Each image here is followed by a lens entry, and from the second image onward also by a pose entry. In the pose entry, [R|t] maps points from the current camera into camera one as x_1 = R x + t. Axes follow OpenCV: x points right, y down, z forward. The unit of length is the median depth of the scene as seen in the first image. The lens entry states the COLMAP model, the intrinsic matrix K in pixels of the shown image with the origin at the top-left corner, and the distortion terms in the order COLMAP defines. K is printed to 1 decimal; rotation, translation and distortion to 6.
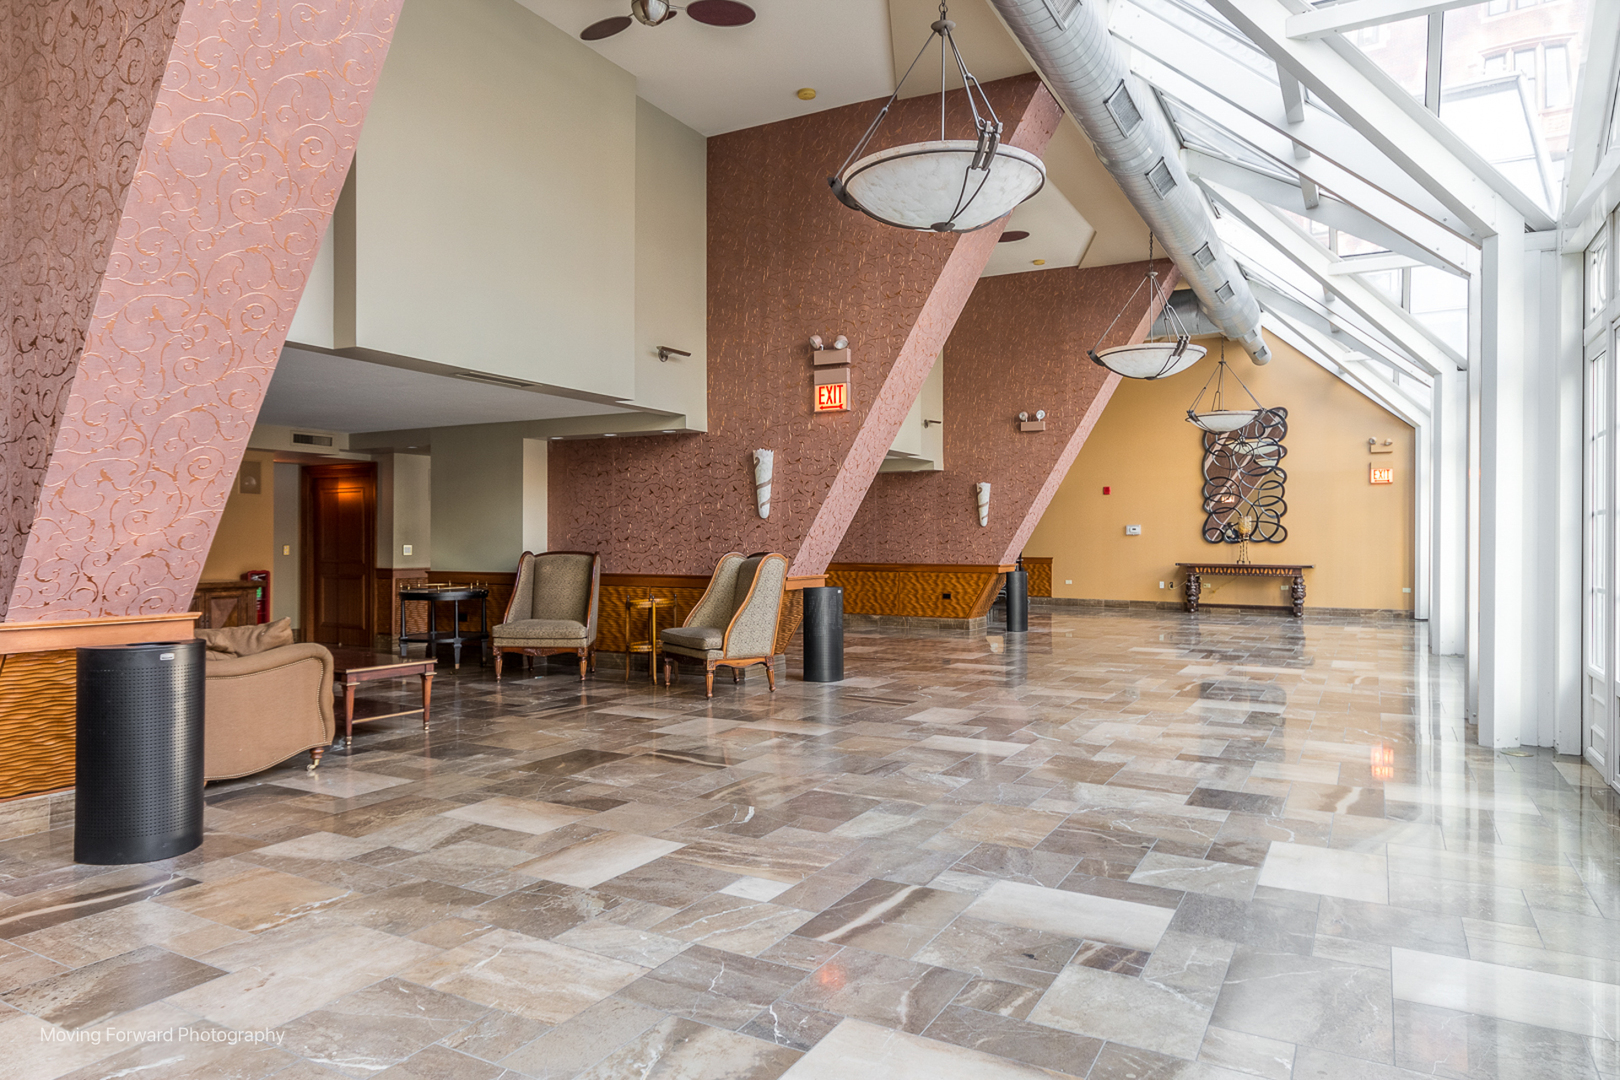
lens RADIAL K [[1014.4, 0, 809.4], [0, 1014.4, 539.1], [0, 0, 1]] dist [0.000589, -0.000016]
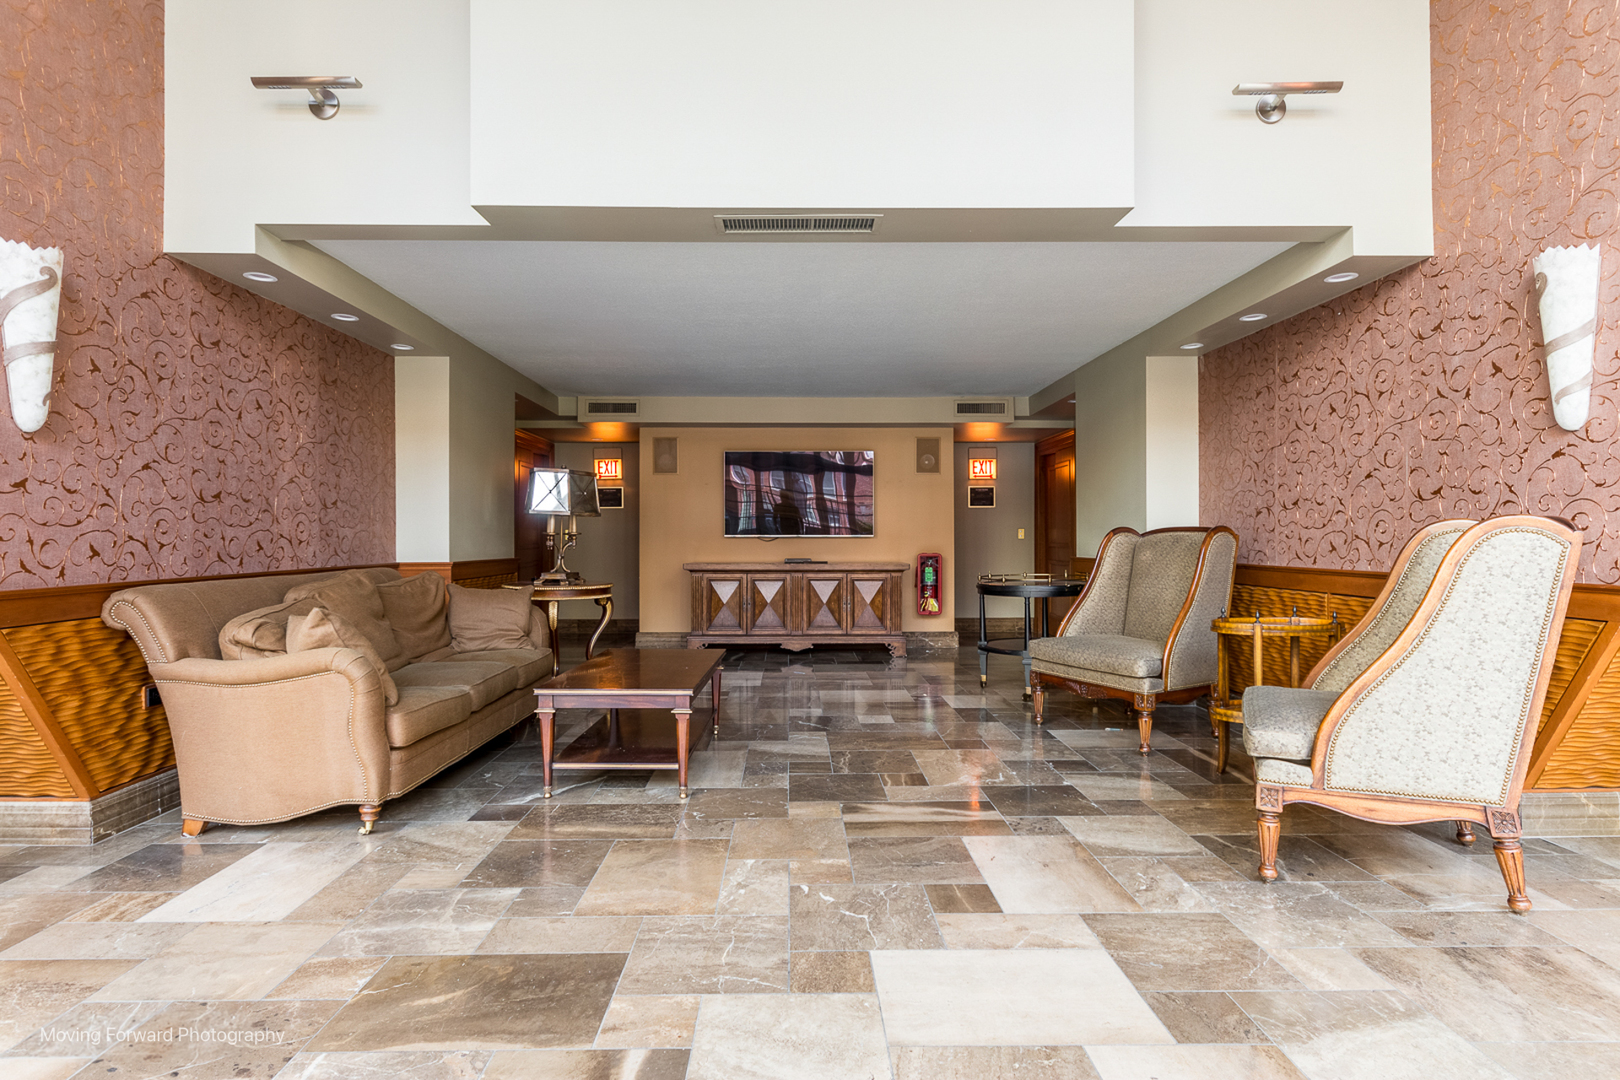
lens RADIAL K [[829.6, 0, 801.0], [0, 829.6, 536.7], [0, 0, 1]] dist [-0.006009, -0.000321]
pose [[0.486653, -0.004155, -0.873585, 0.083575], [0.004740, 0.999987, -0.002116, 0.018663], [0.873582, -0.003111, 0.486667, 0.588790]]
